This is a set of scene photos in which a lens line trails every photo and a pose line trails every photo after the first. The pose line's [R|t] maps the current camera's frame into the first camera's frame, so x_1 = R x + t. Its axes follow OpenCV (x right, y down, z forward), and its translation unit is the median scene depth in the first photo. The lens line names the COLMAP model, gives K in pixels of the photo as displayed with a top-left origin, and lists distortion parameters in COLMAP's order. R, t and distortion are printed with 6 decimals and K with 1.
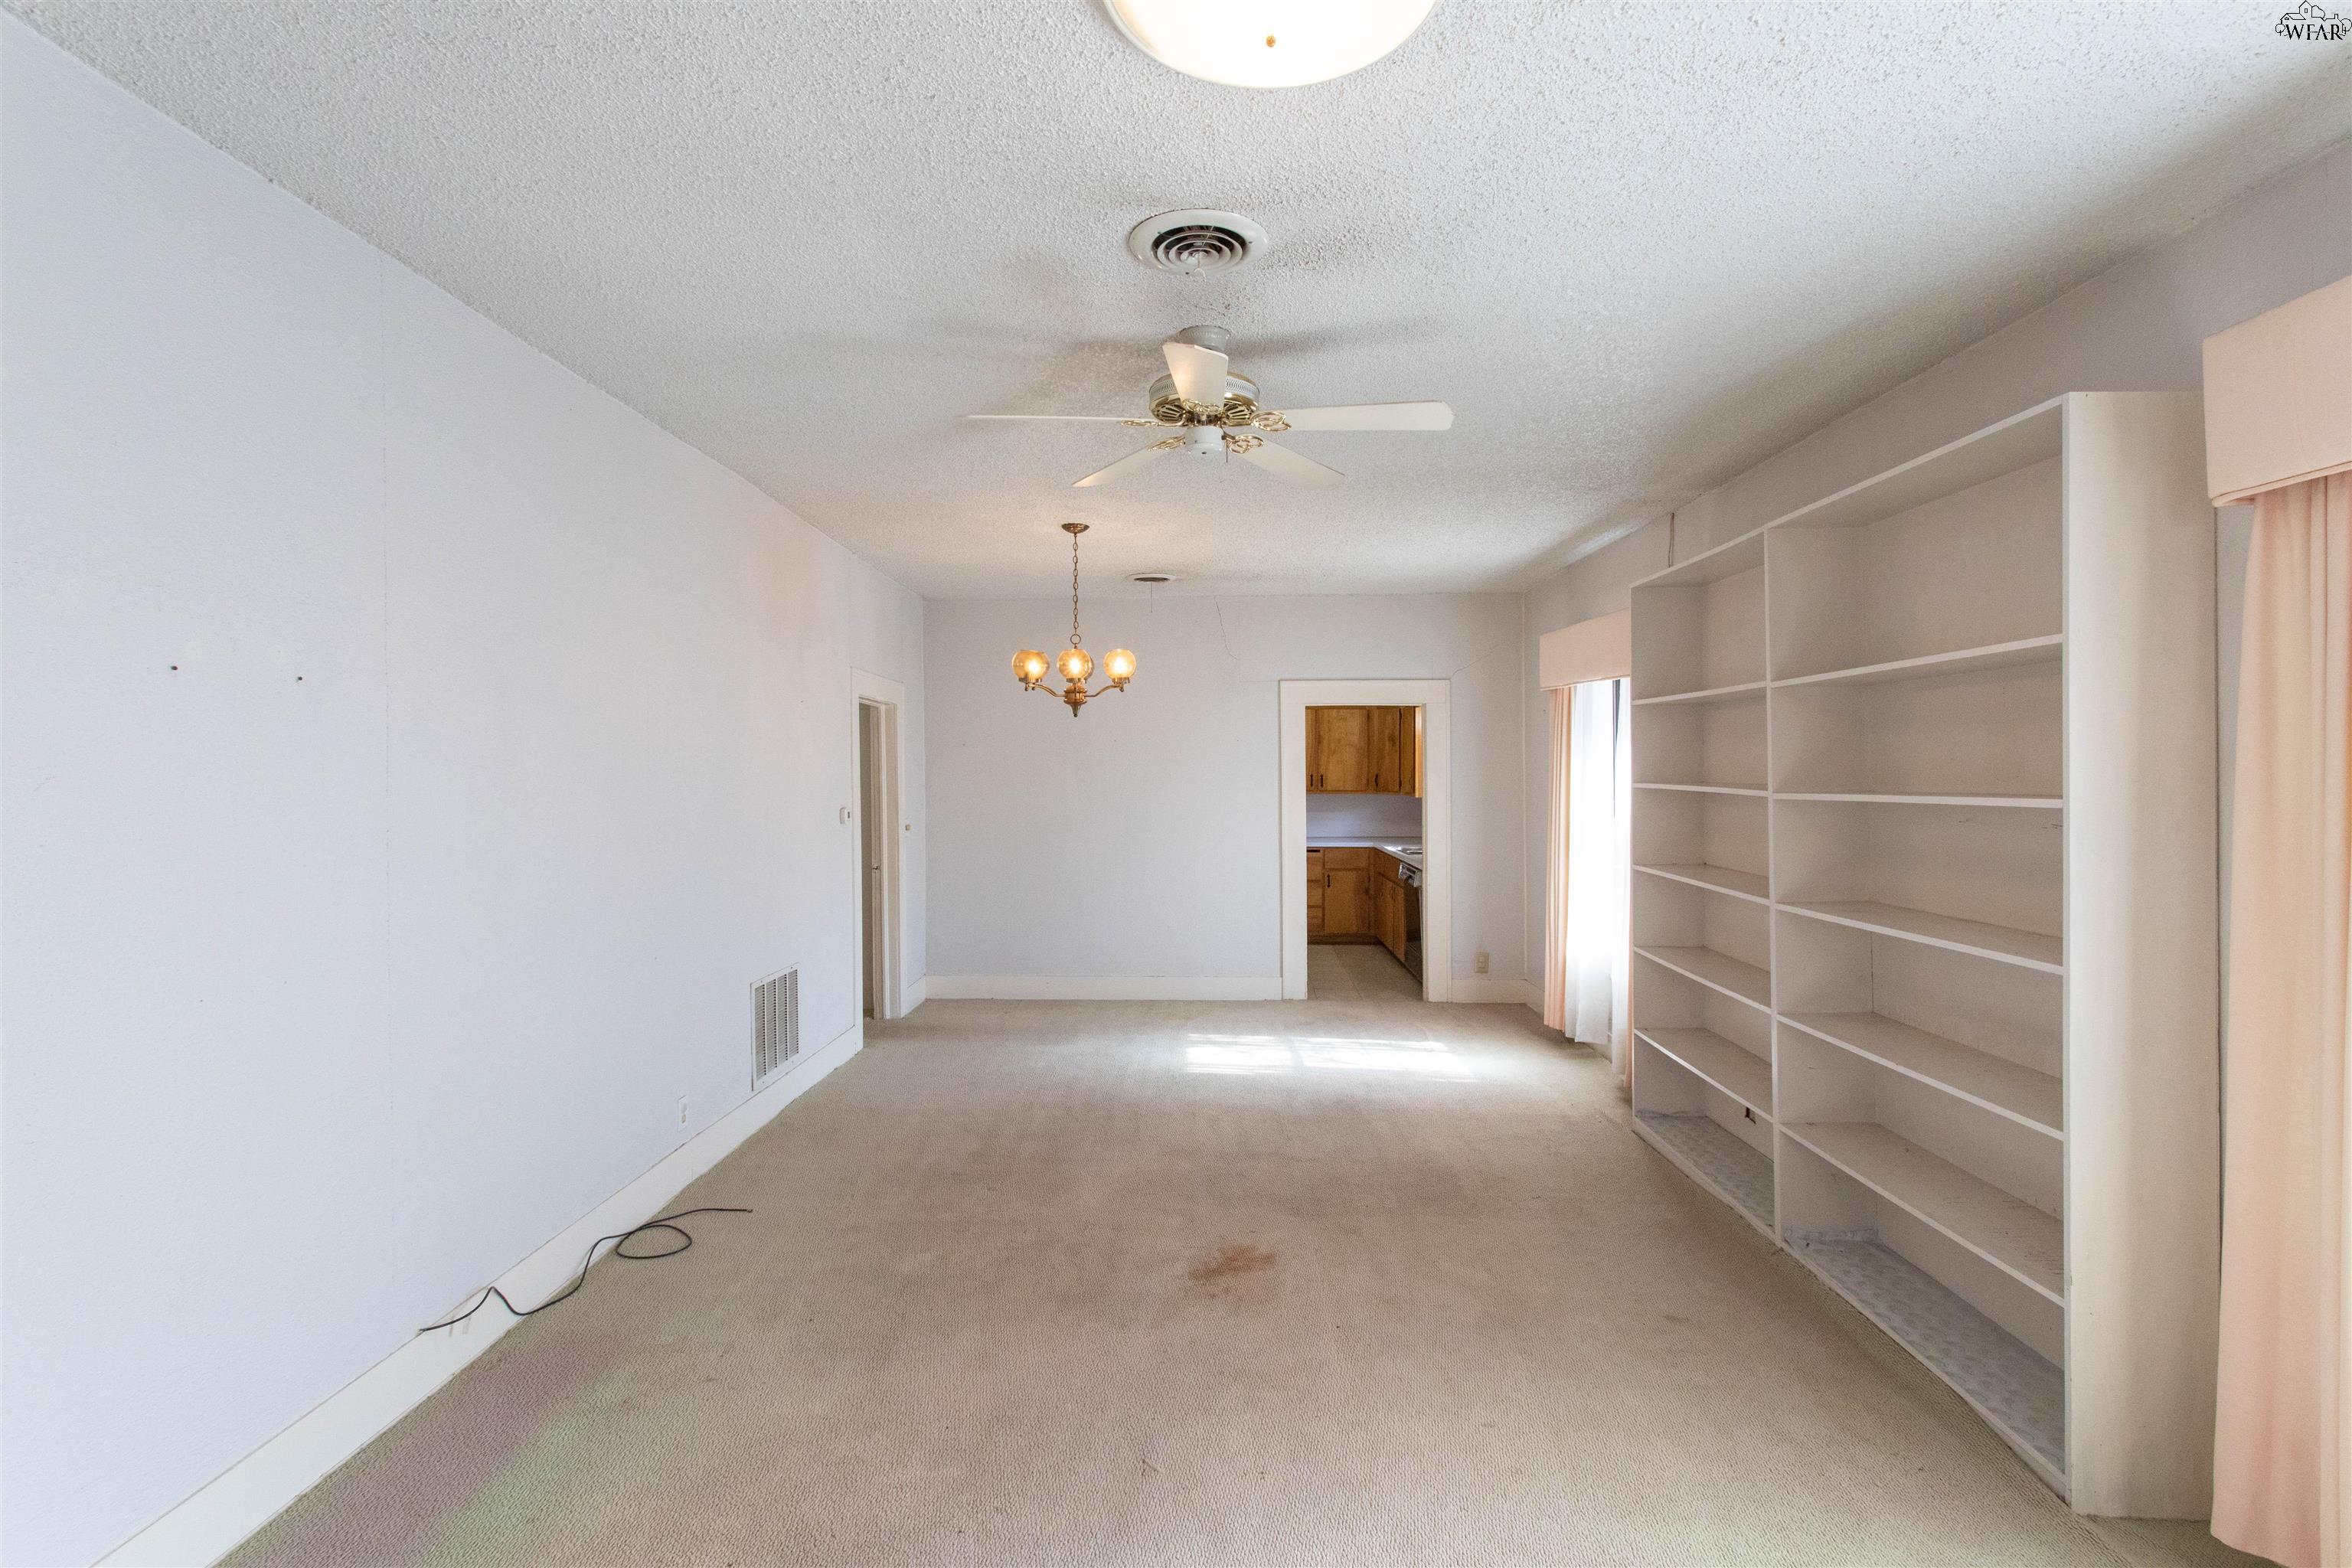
lens RADIAL K [[1121.3, 0, 1179.4], [0, 1121.3, 776.3], [0, 0, 1]] dist [0.001190, 0.001288]
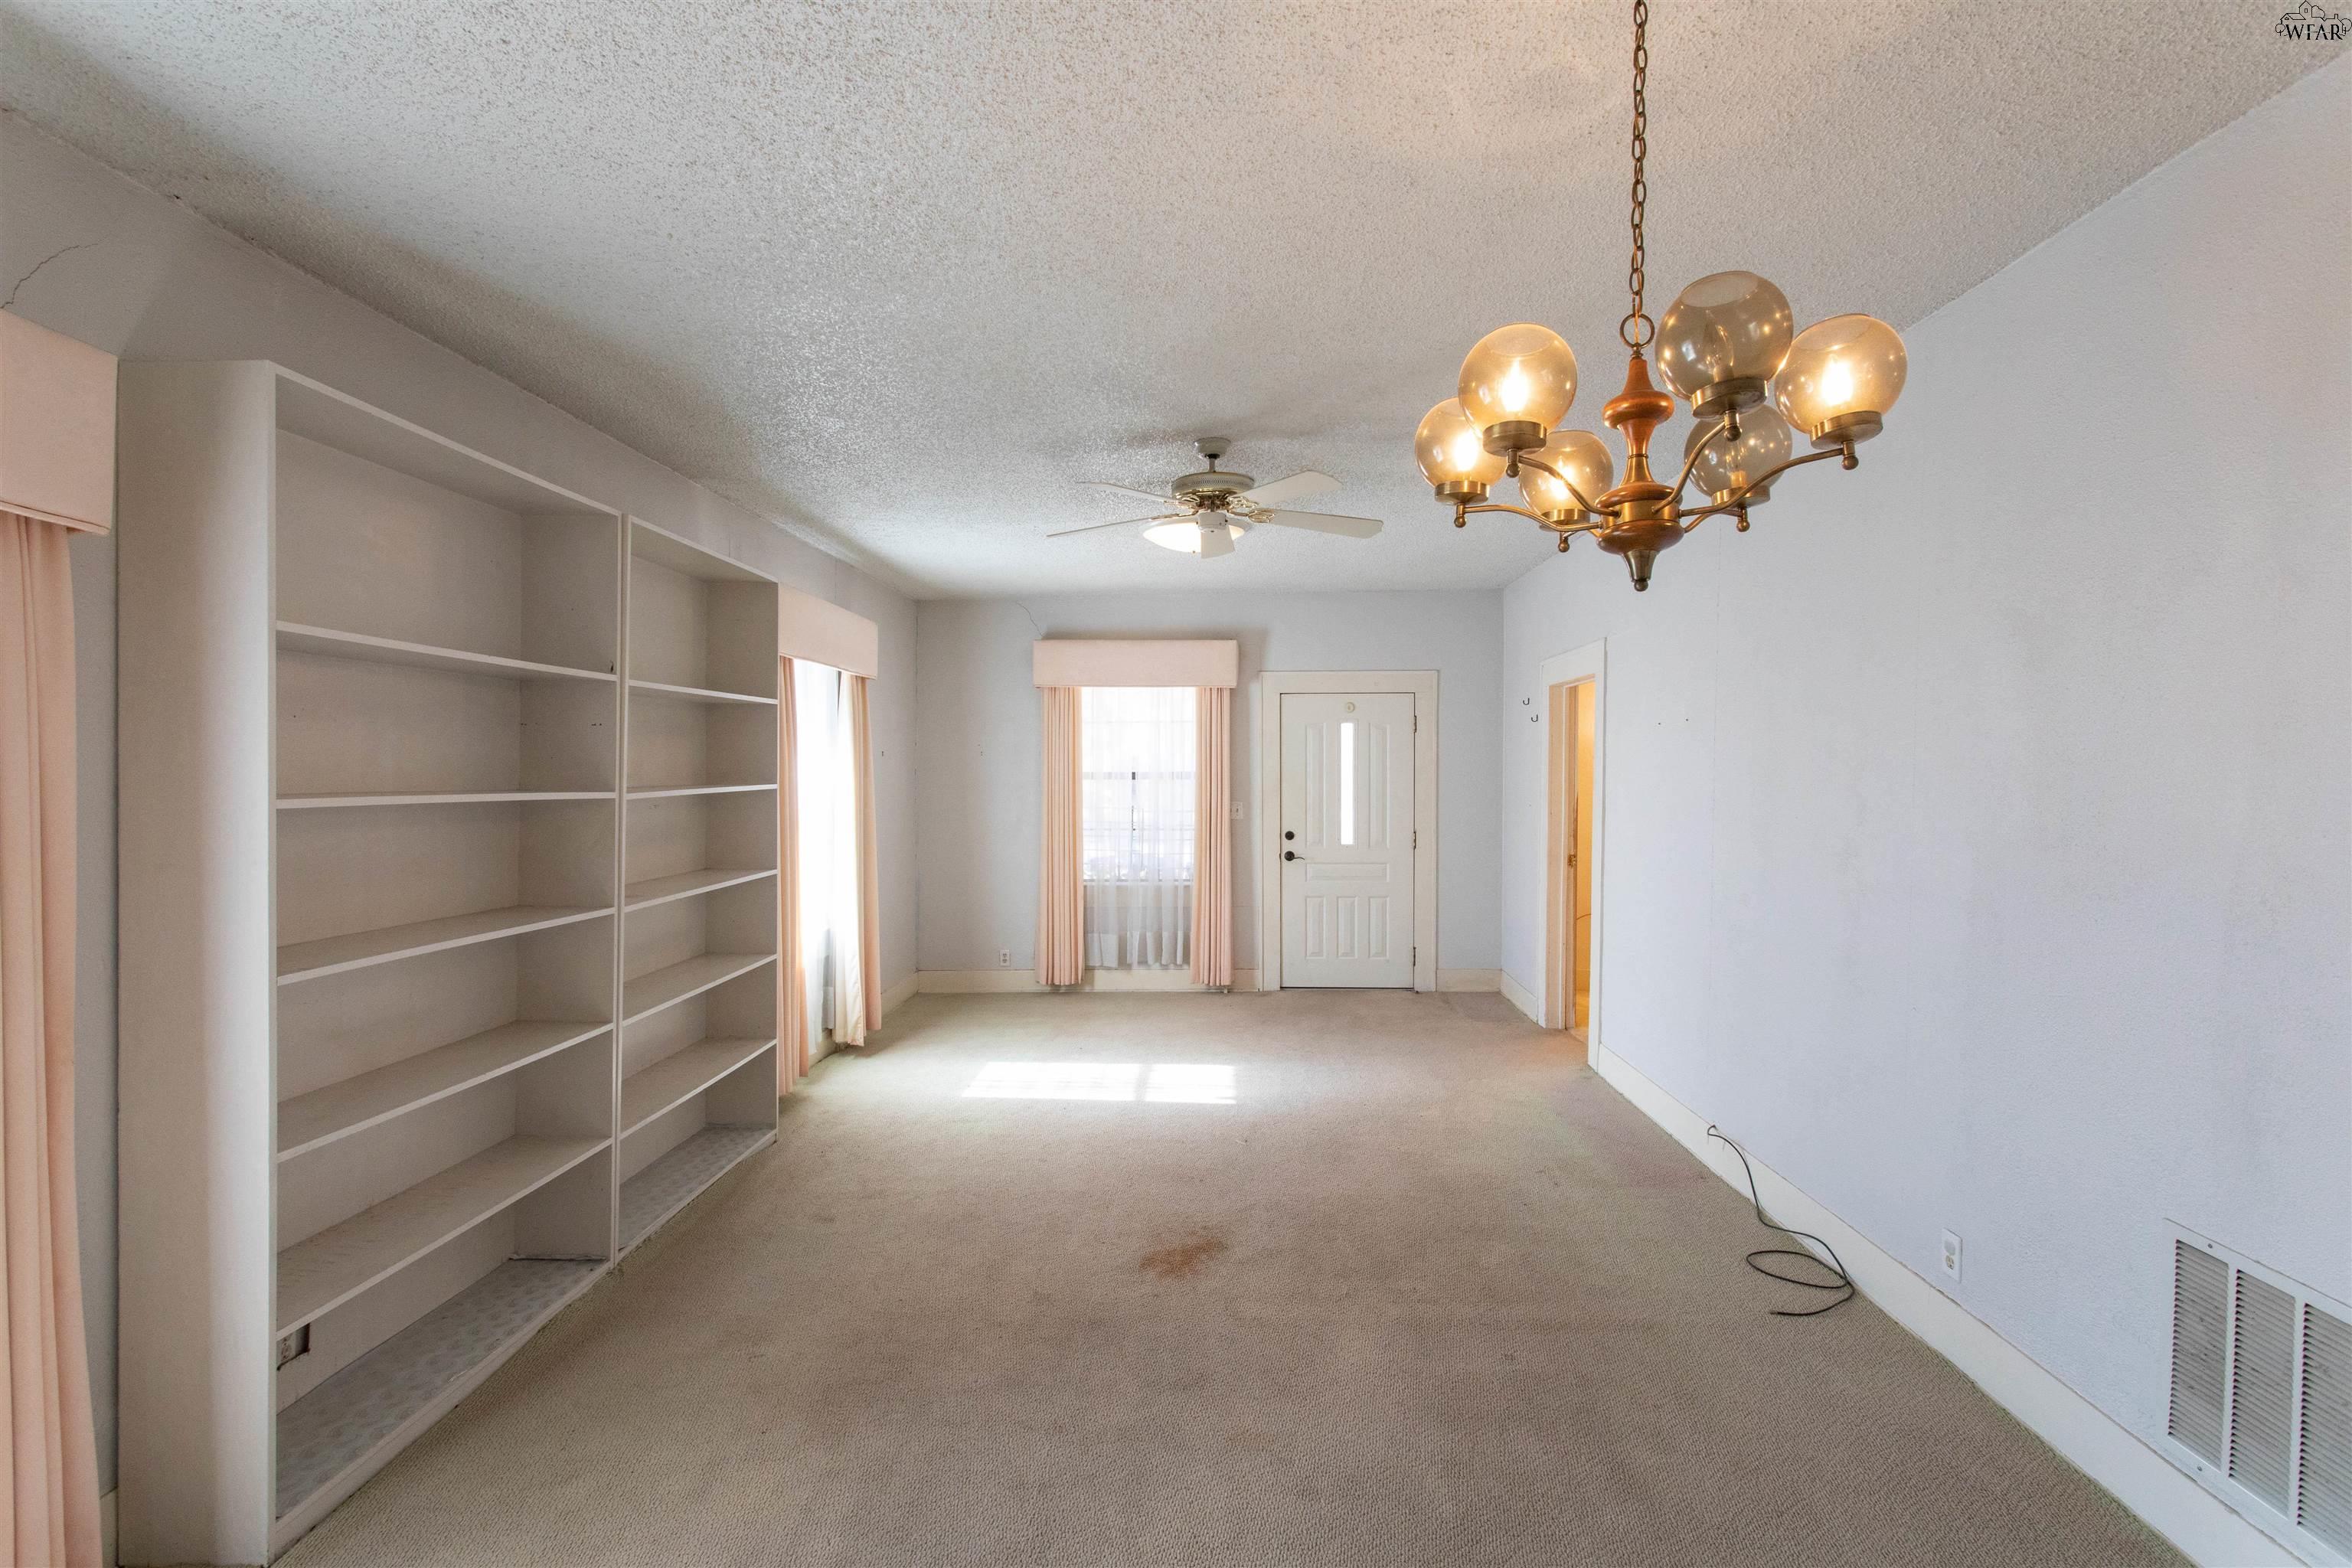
lens RADIAL K [[1121.3, 0, 1177.7], [0, 1121.3, 783.3], [0, 0, 1]] dist [0.001190, 0.001288]
pose [[-0.999727, 0.000391, 0.023344, 0.028974], [0.000983, 0.999678, 0.025363, -0.016582], [-0.023327, 0.025379, -0.999406, 1.944647]]
